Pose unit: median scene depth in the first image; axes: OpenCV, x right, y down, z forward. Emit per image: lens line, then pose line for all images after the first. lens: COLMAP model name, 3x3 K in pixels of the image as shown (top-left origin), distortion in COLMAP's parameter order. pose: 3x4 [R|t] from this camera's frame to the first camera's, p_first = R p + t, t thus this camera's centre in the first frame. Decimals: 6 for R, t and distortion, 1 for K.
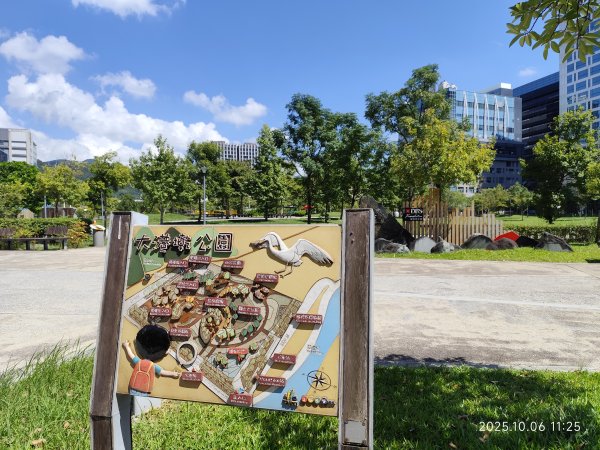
lens RADIAL K [[457.6, 0, 300.0], [0, 457.6, 225.0], [0, 0, 1]] dist [0.041027, -0.005688]
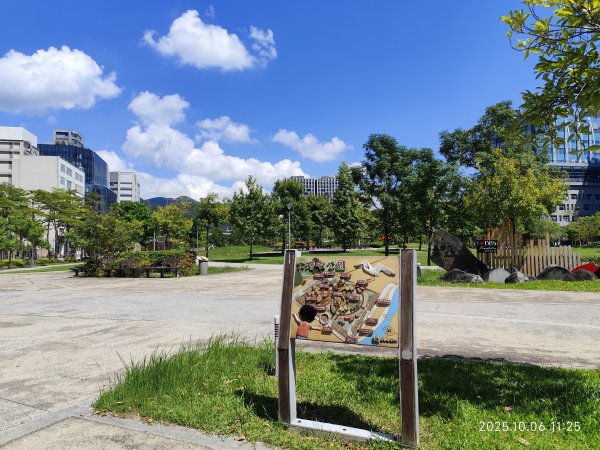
lens RADIAL K [[457.6, 0, 300.0], [0, 457.6, 225.0], [0, 0, 1]] dist [0.041027, -0.005688]
pose [[0.986026, -0.011747, -0.166176, -0.000506], [0.000429, 0.997687, -0.067978, -0.000198], [0.166590, 0.066957, 0.983750, -0.103180]]
